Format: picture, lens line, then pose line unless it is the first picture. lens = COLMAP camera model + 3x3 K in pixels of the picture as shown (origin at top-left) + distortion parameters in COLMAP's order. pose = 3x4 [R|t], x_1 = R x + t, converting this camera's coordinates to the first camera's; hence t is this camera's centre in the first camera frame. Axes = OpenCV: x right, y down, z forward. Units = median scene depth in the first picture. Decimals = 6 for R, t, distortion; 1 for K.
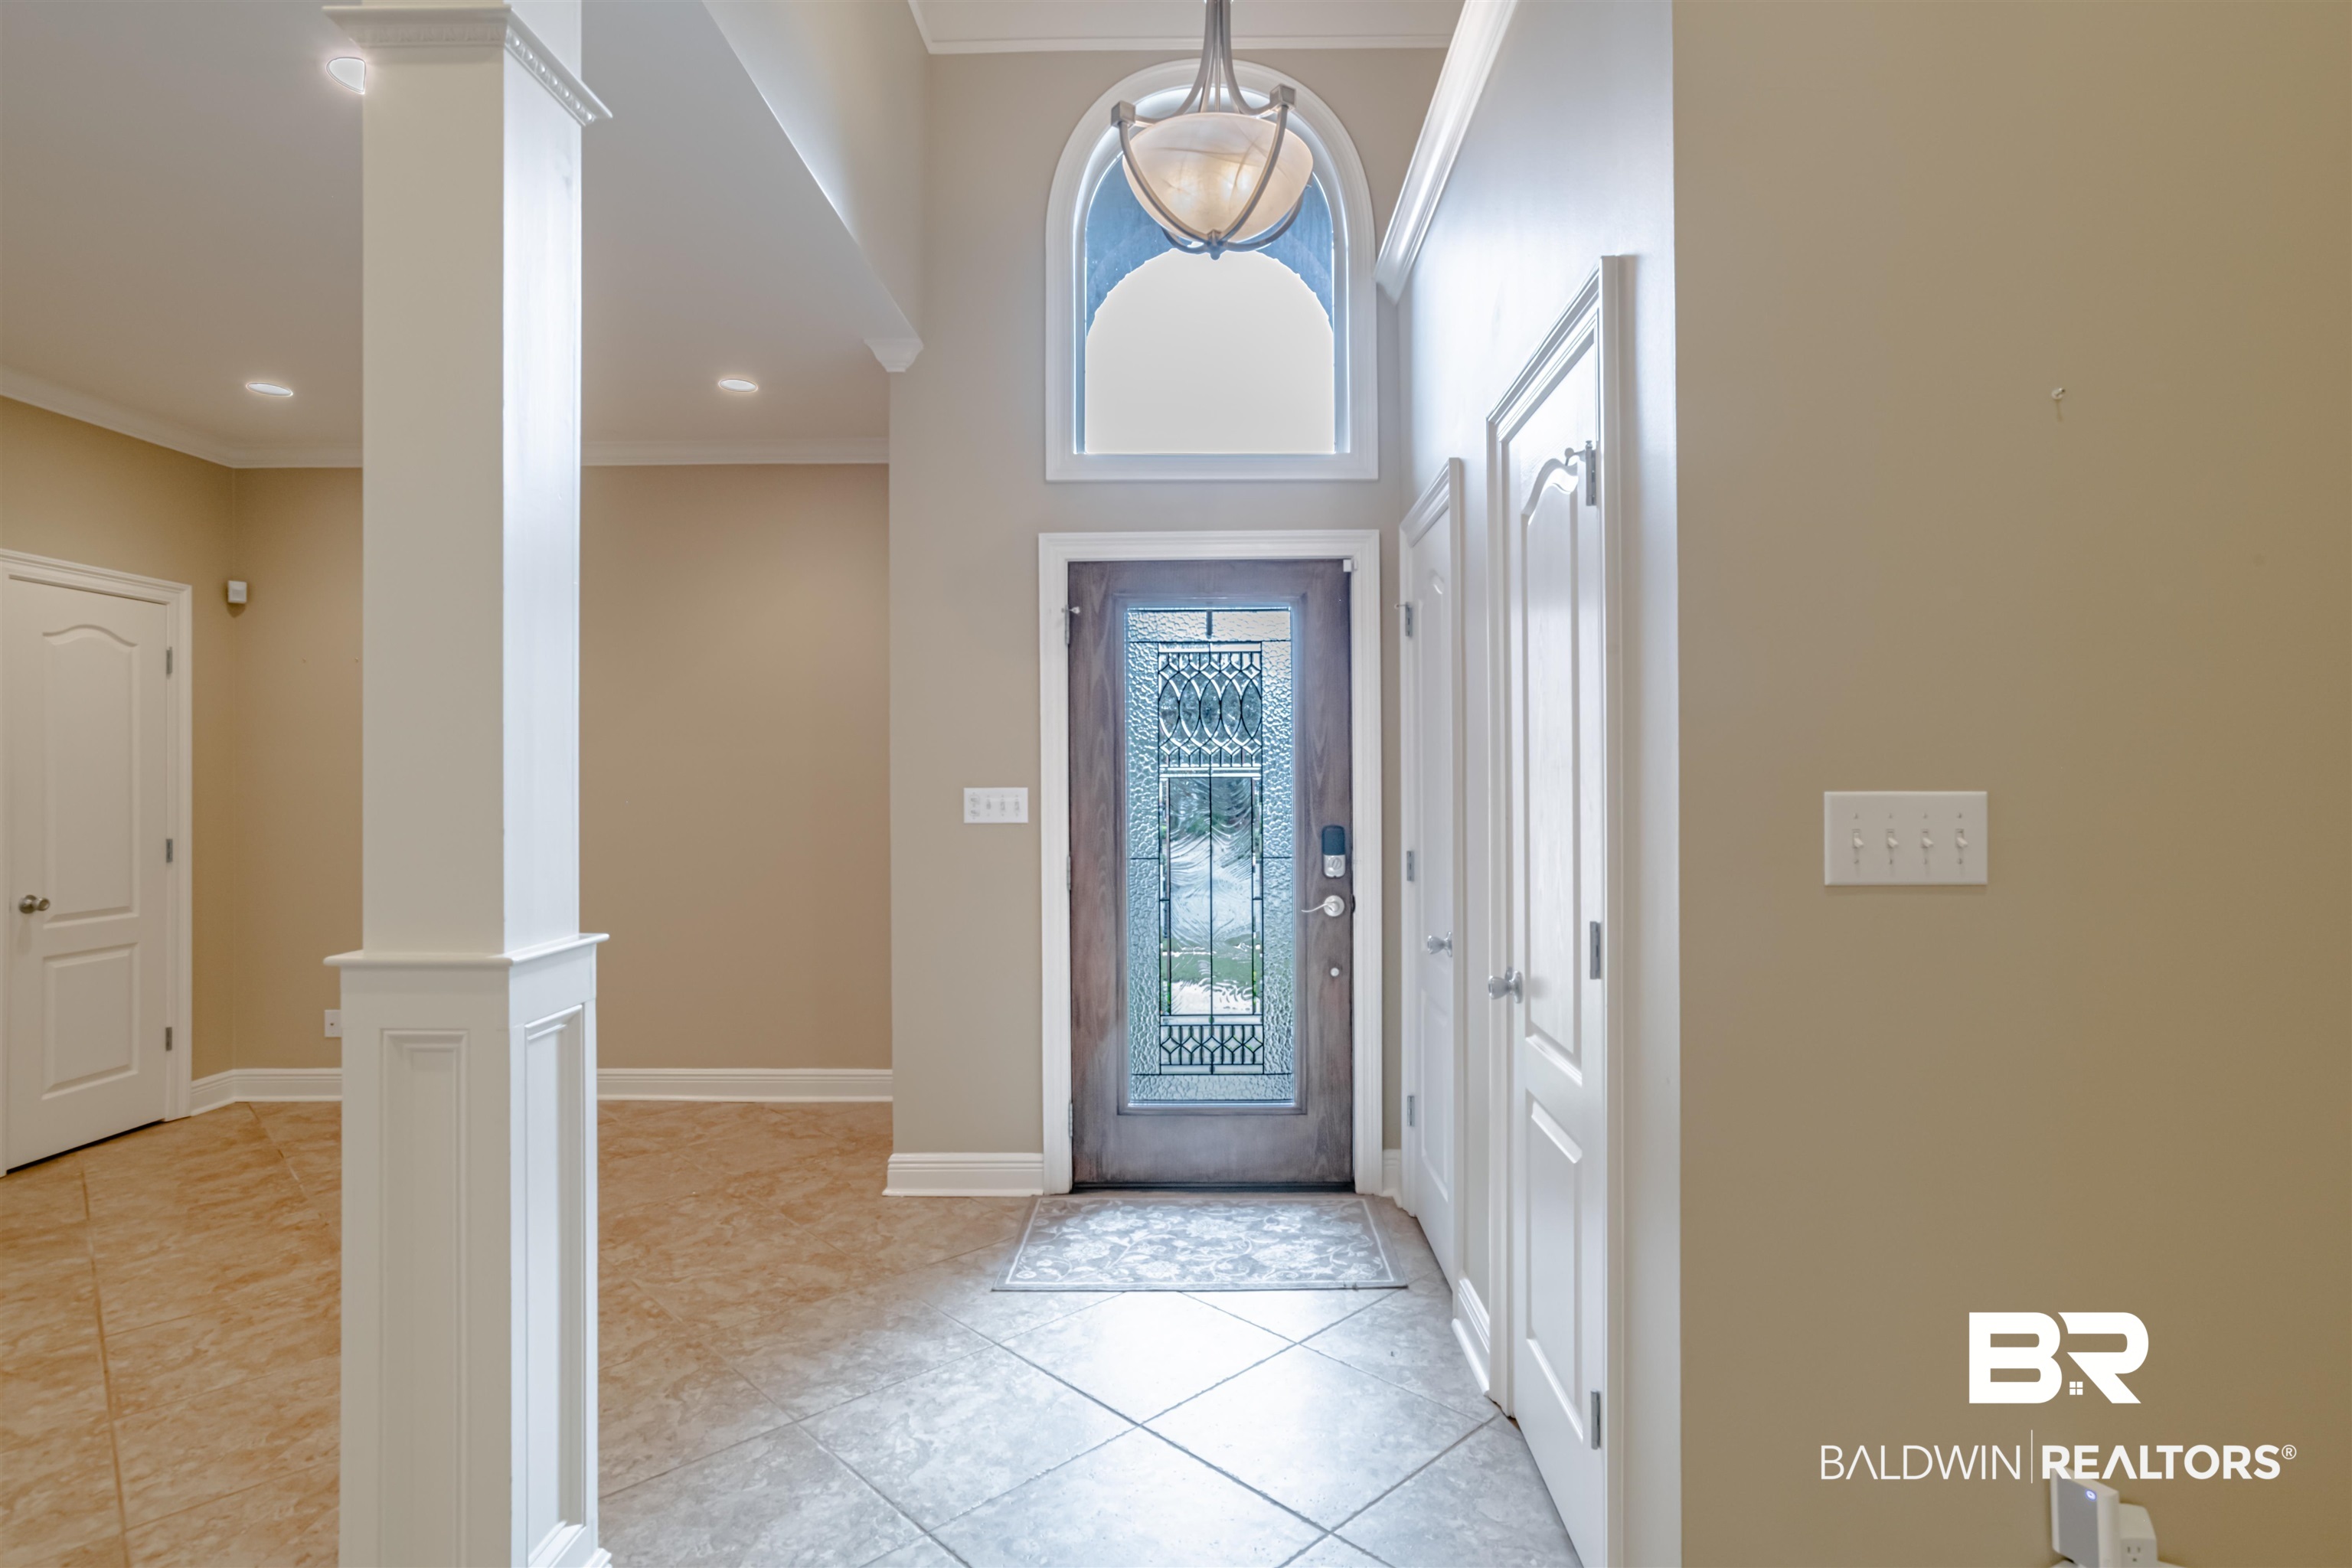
lens RADIAL K [[1196.5, 0, 1190.9], [0, 1196.5, 775.7], [0, 0, 1]] dist [-0.035012, 0.026809]
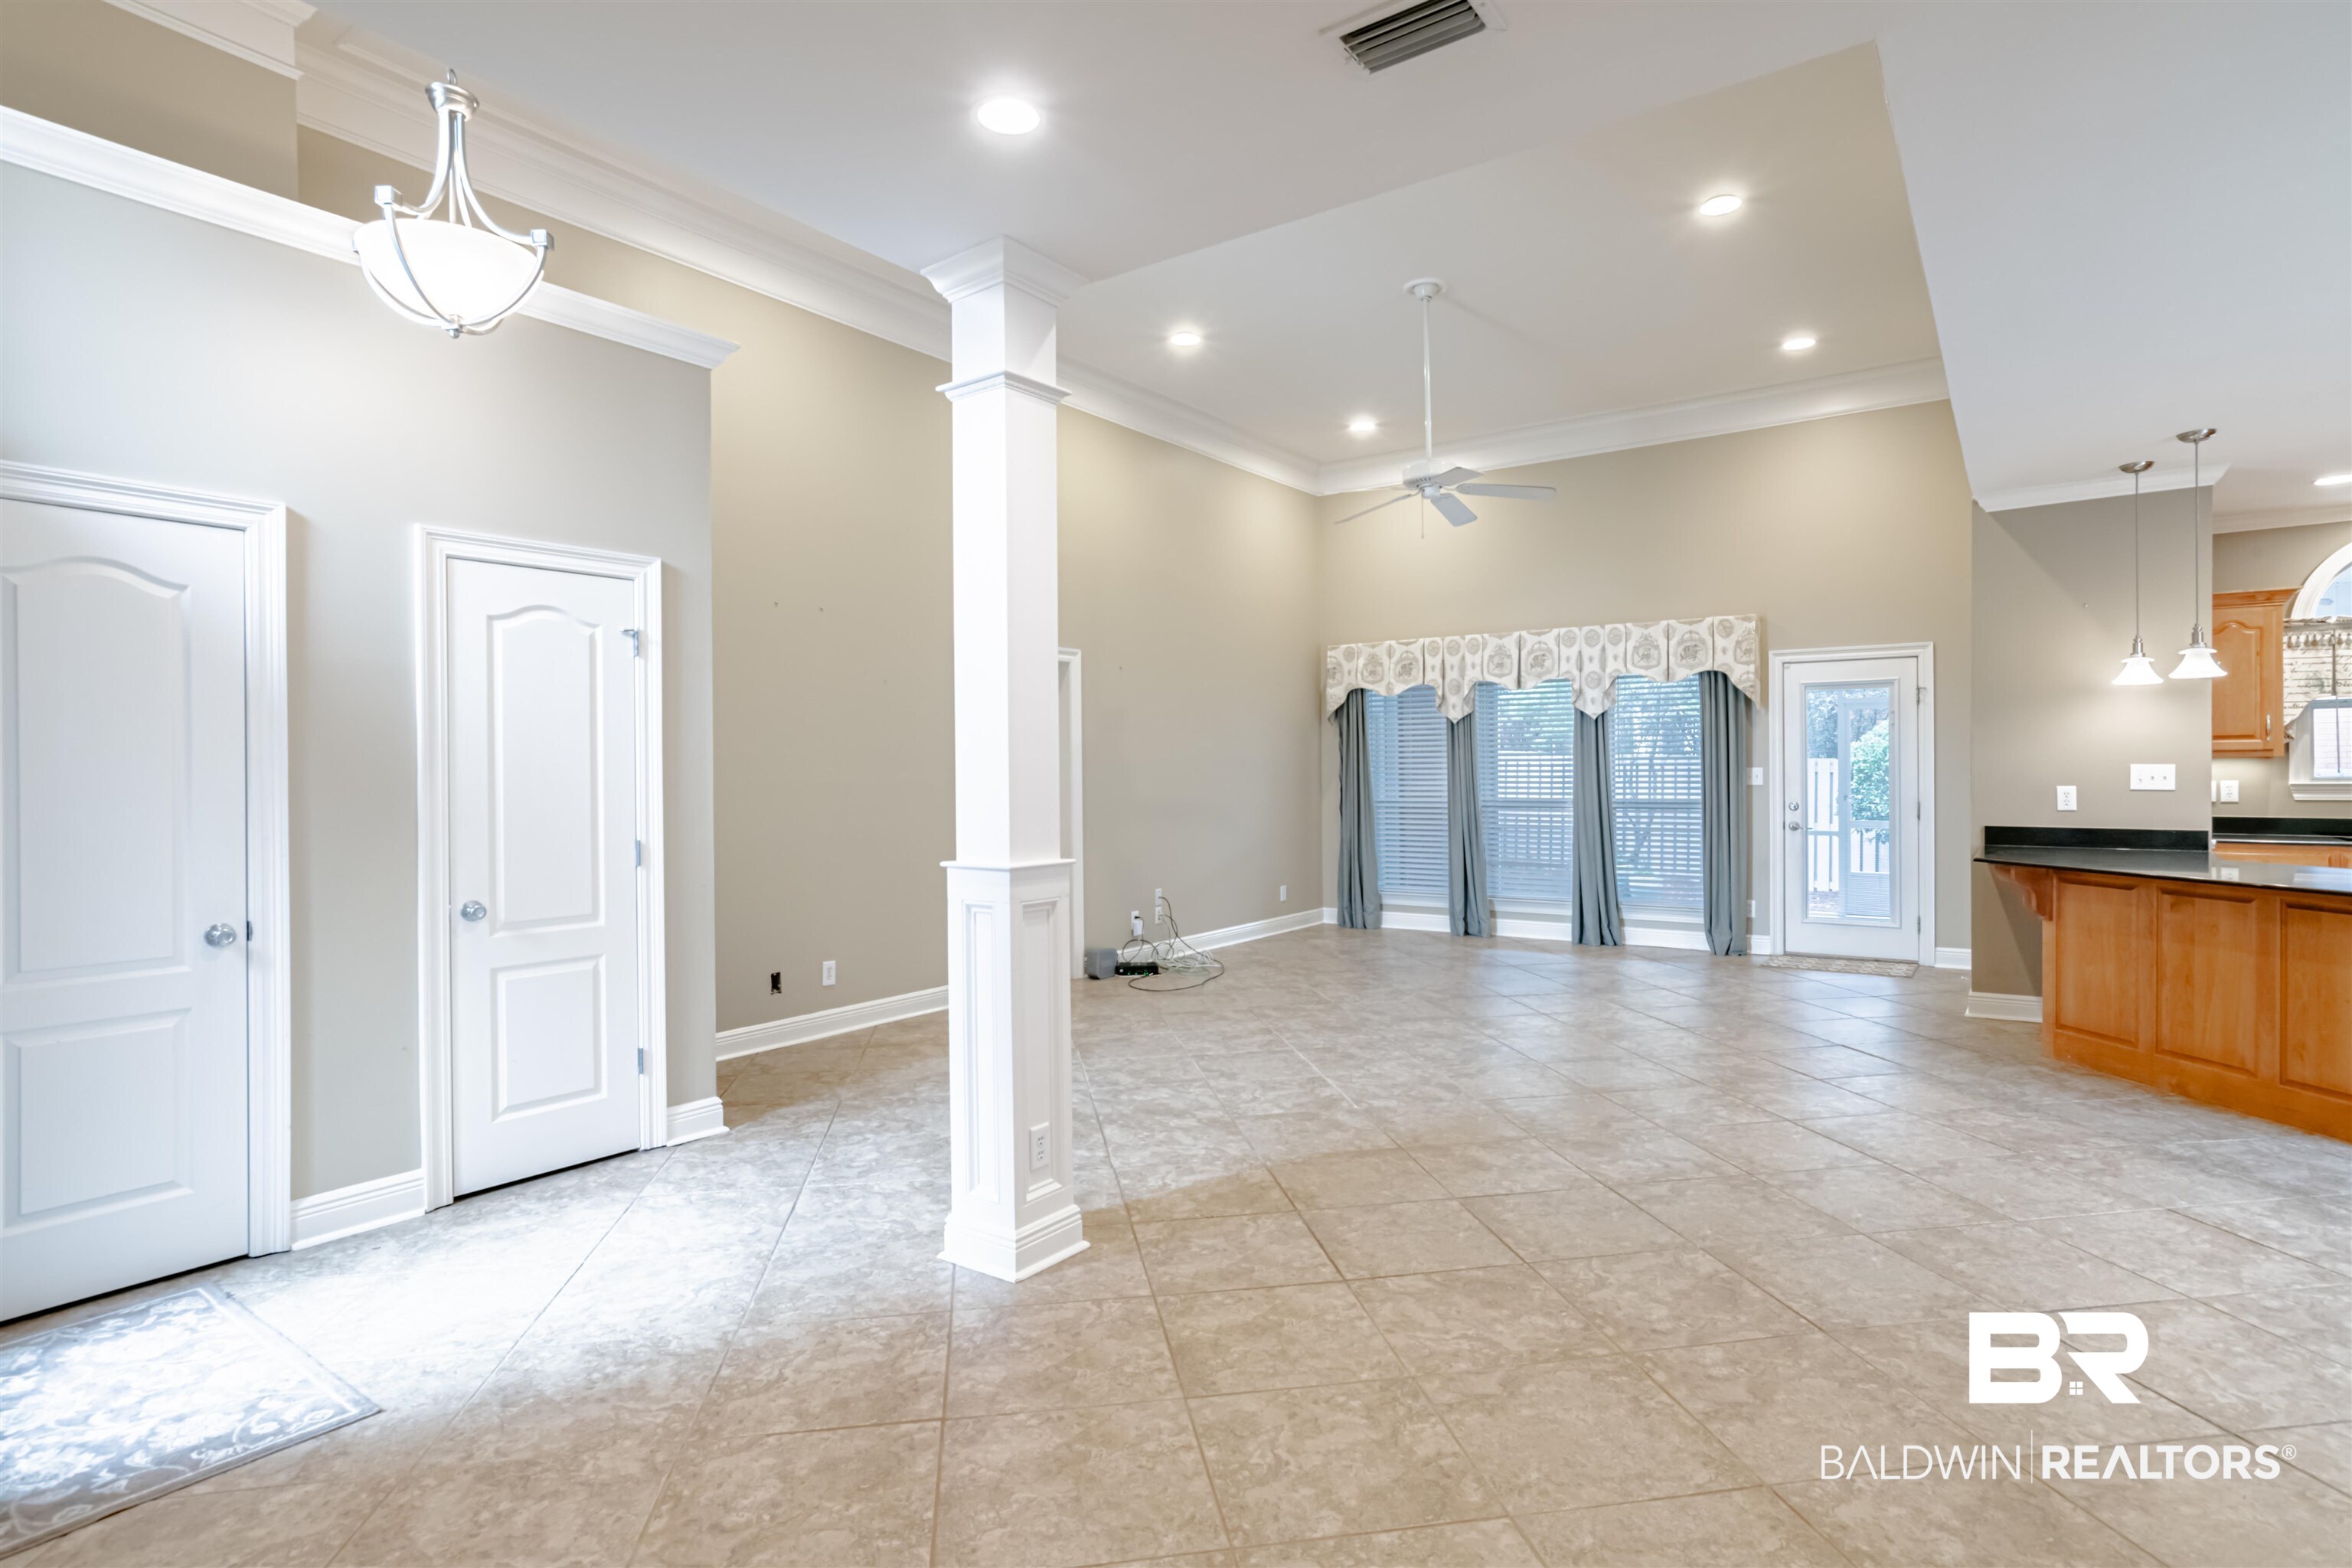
lens RADIAL K [[1196.5, 0, 1190.9], [0, 1196.5, 775.7], [0, 0, 1]] dist [-0.035012, 0.026809]
pose [[-0.819286, 0.008469, 0.573323, -0.884487], [0.009576, 0.999954, -0.001088, 0.006119], [-0.573305, 0.004599, -0.819329, 1.096550]]
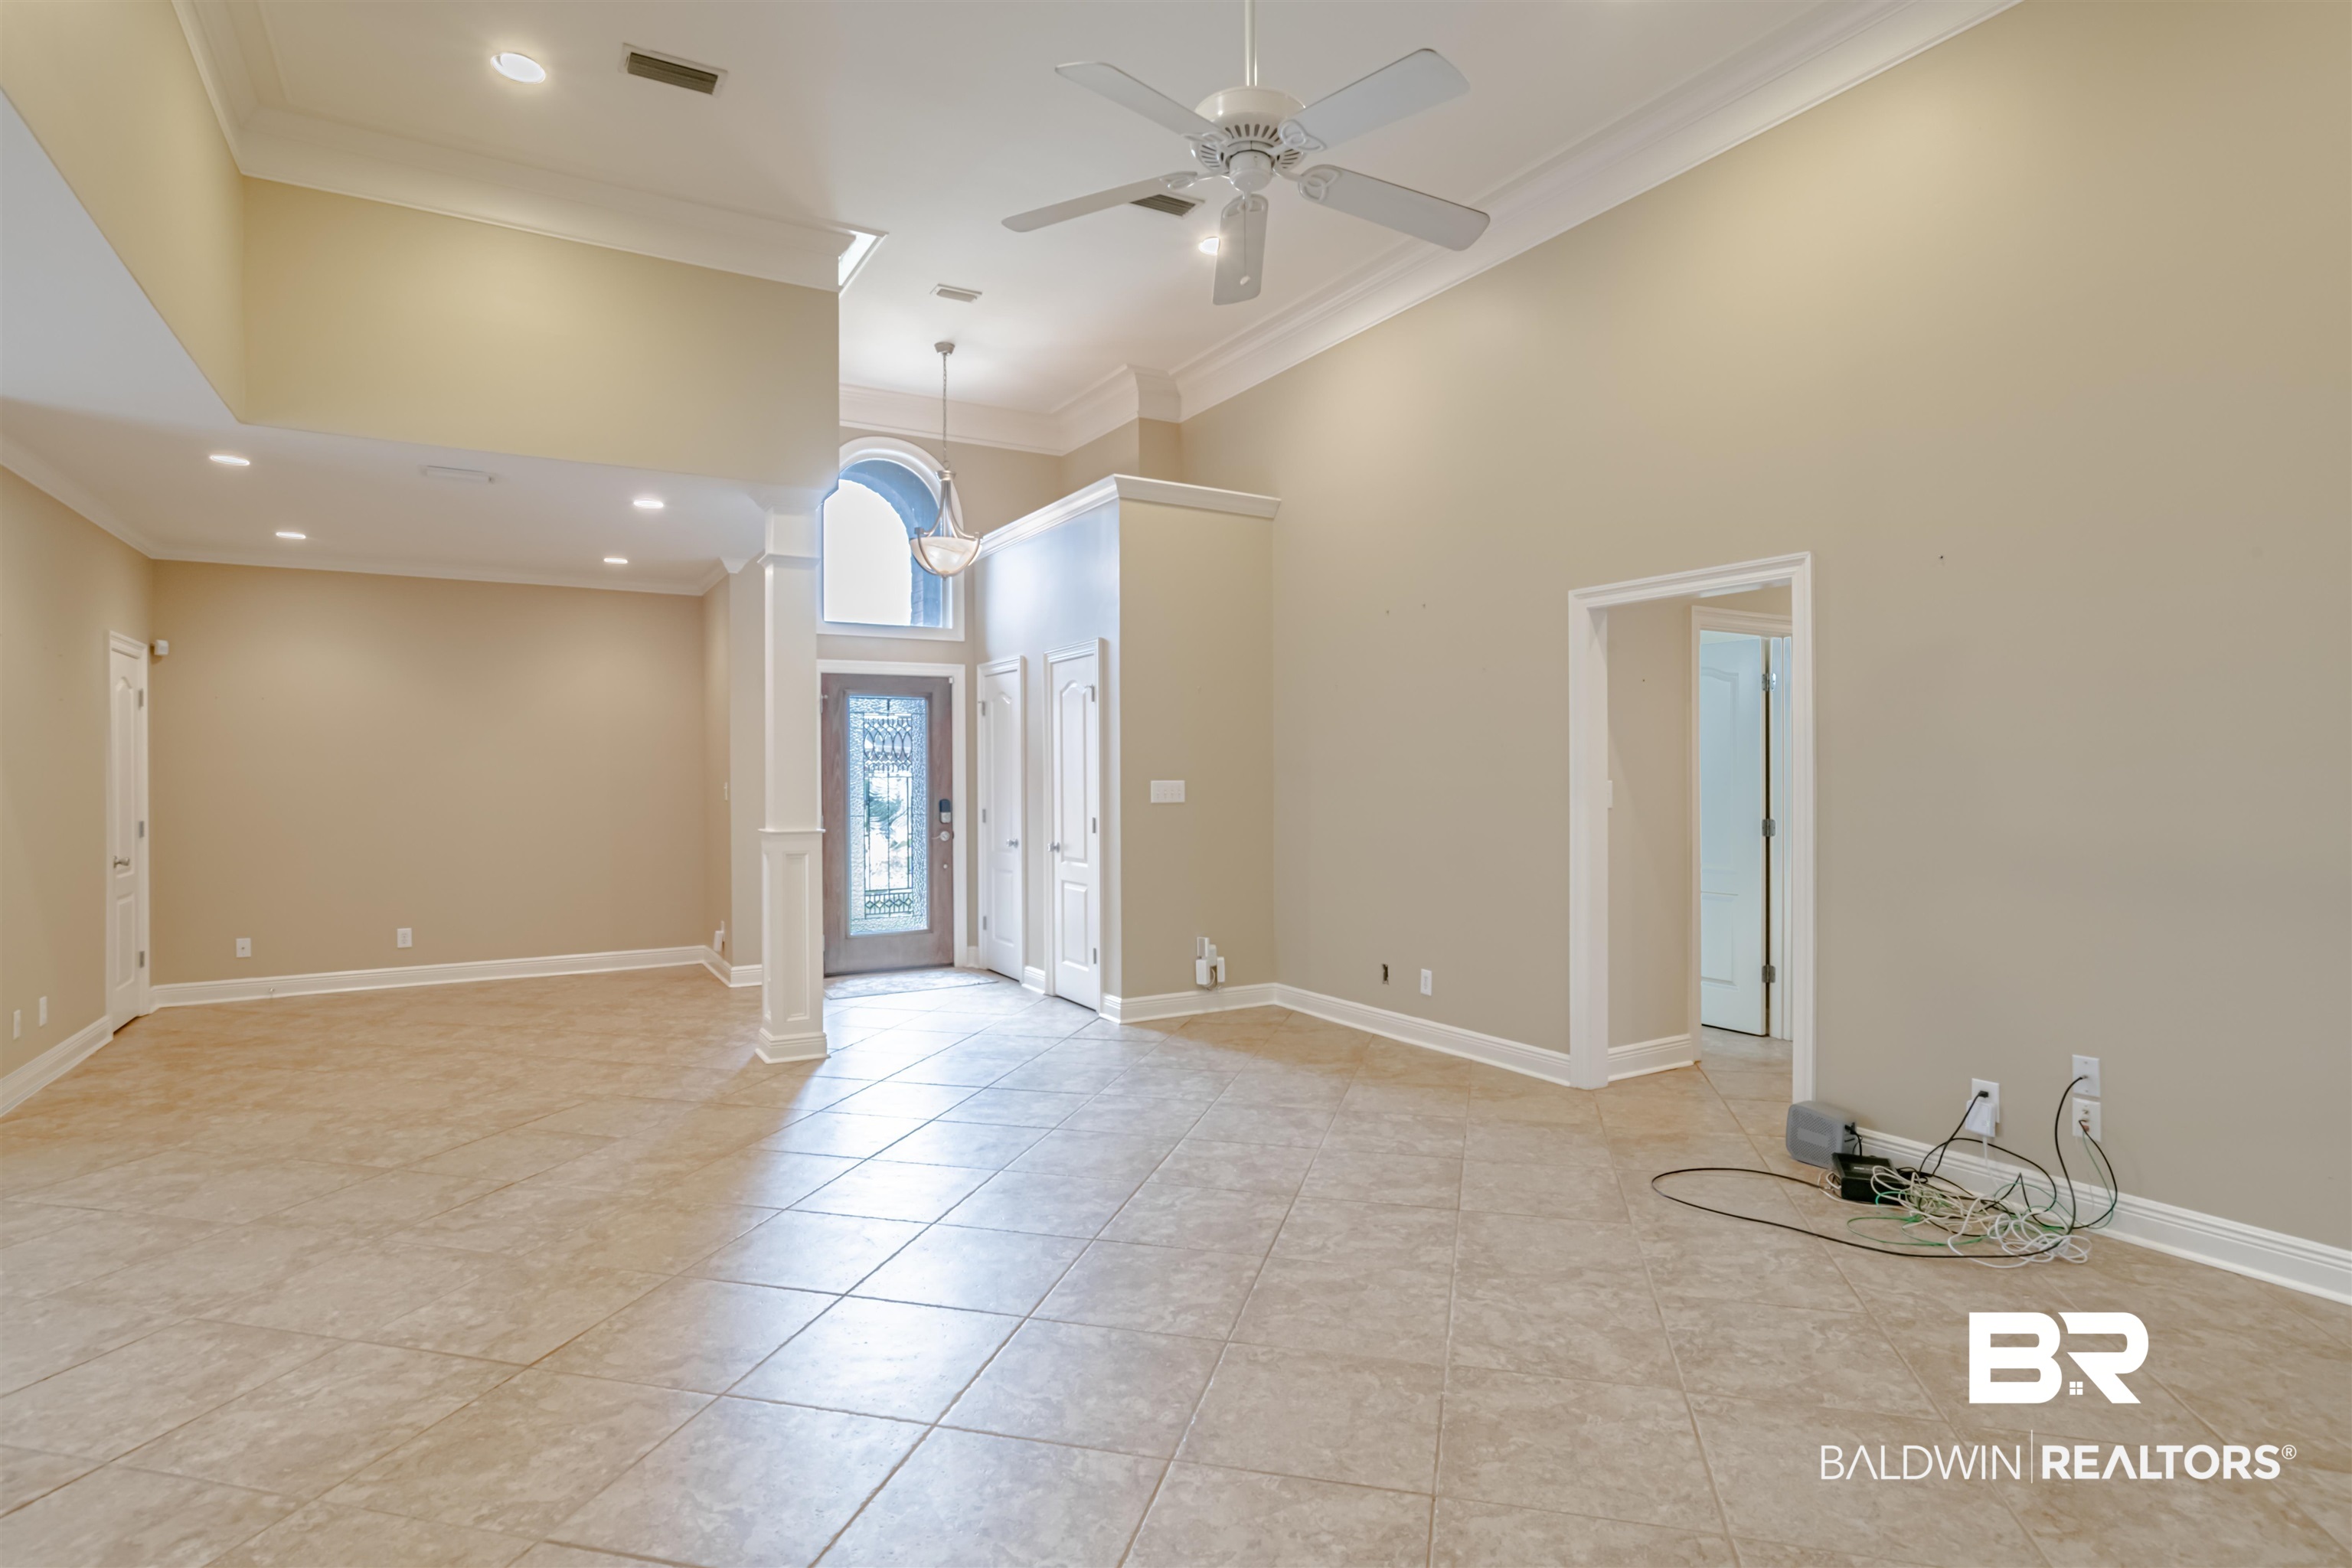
lens RADIAL K [[1196.5, 0, 1190.9], [0, 1196.5, 775.7], [0, 0, 1]] dist [-0.035012, 0.026809]
pose [[0.854627, -0.001446, 0.519241, -0.630375], [0.000147, 0.999997, 0.002542, -0.006783], [-0.519243, -0.002097, 0.854624, -1.097636]]
